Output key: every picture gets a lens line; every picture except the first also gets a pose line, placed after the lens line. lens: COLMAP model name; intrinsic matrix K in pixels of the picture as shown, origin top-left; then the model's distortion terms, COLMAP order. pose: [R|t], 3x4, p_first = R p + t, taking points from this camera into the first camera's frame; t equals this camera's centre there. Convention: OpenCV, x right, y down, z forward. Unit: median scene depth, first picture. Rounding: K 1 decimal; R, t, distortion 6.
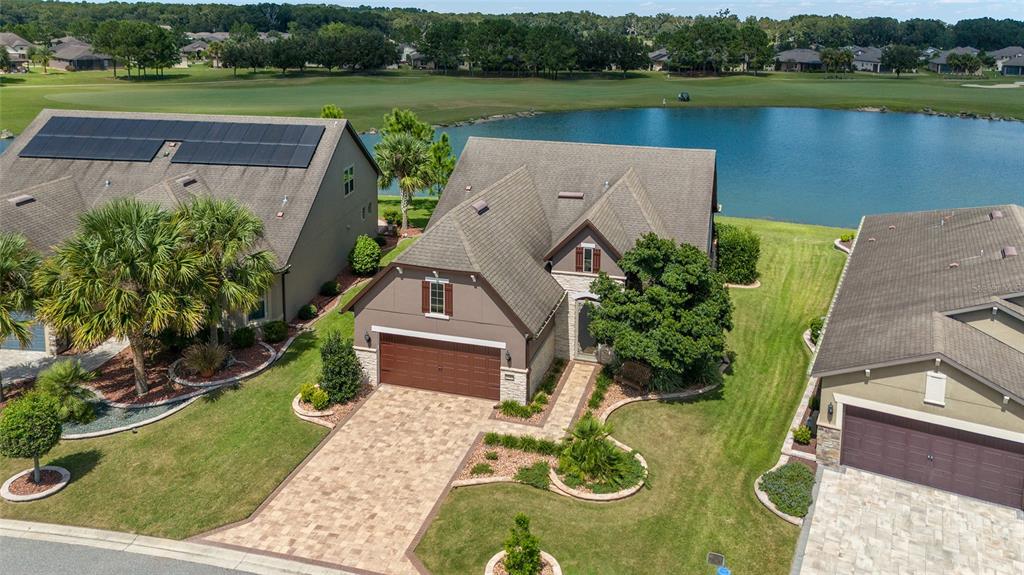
lens RADIAL K [[738.5, 0, 512.0], [0, 738.5, 287.5], [0, 0, 1]] dist [0.035690, -0.000292]
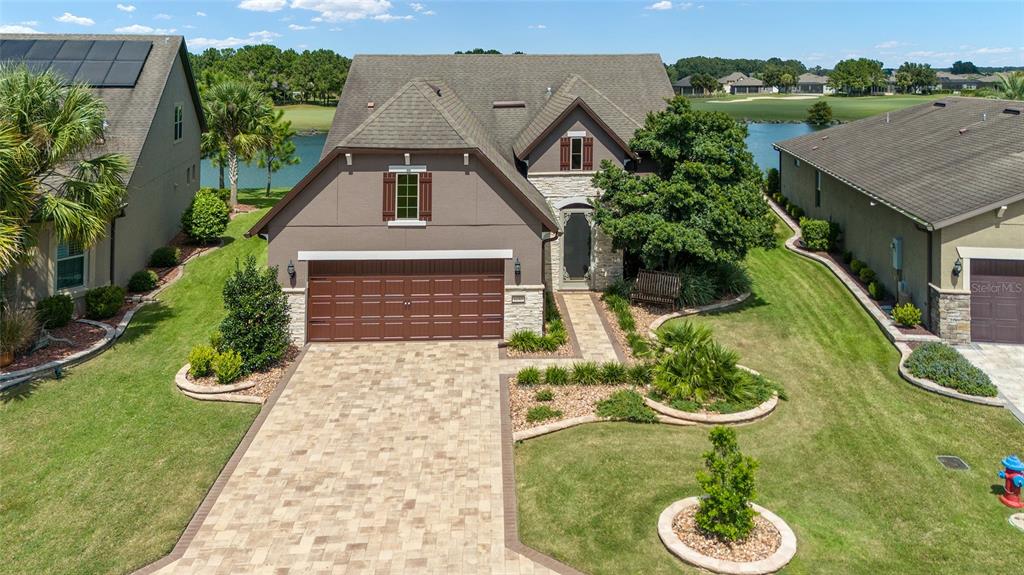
lens RADIAL K [[745.3, 0, 511.7], [0, 745.3, 201.2], [0, 0, 1]] dist [0.023401, 0.000837]
pose [[0.943149, -0.040734, 0.329866, -0.243107], [0.100170, 0.981153, -0.165244, 0.147158], [-0.316918, 0.188893, 0.929453, 0.314448]]
